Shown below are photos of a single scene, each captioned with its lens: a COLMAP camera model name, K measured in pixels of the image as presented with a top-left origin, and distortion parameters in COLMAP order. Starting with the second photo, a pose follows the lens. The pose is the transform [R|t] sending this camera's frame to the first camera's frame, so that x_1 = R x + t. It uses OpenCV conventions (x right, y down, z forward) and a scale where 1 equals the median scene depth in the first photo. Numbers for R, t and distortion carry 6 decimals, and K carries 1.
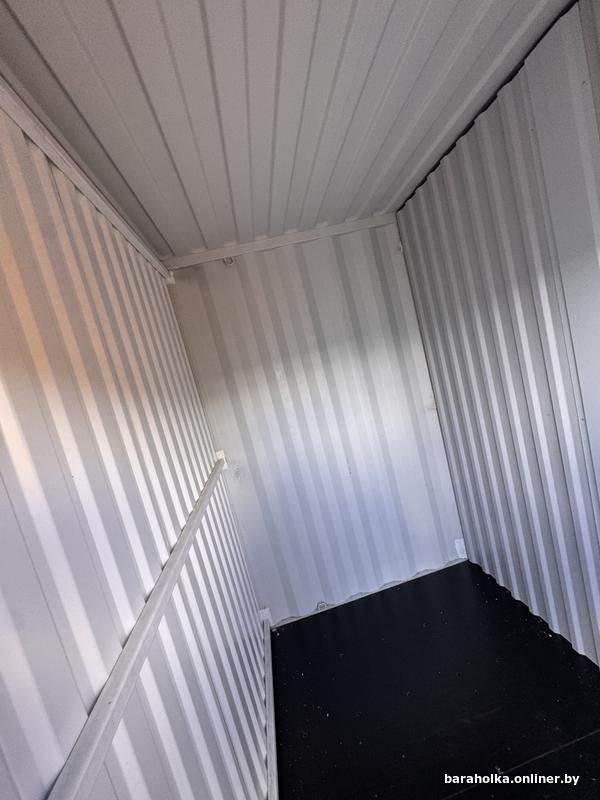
lens RADIAL K [[319.8, 0, 301.4], [0, 319.8, 394.7], [0, 0, 1]] dist [0.002271, 0.000360]
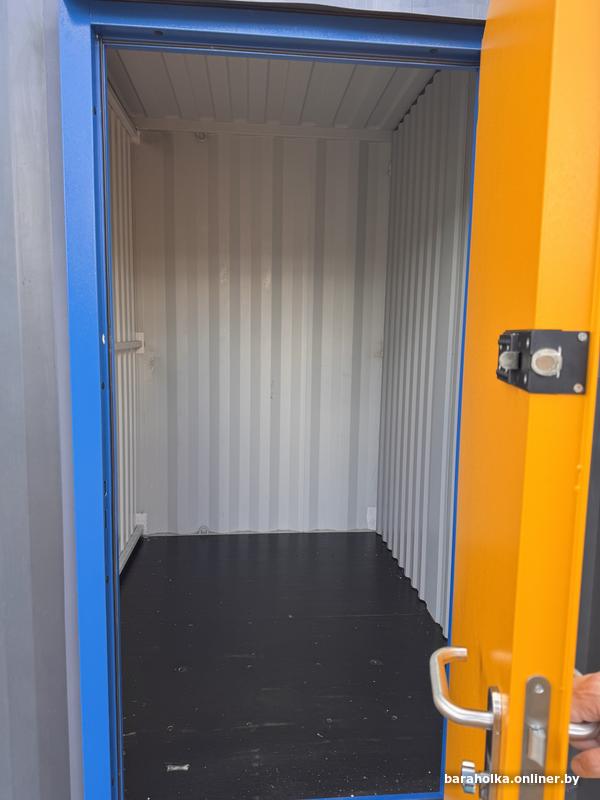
lens RADIAL K [[559.5, 0, 299.3], [0, 559.5, 404.7], [0, 0, 1]] dist [0.035046, -0.008817]
pose [[0.963742, 0.265644, -0.025189, 0.285010], [-0.265355, 0.964045, 0.014256, 0.228429], [0.028070, -0.007055, 0.999581, -0.616764]]
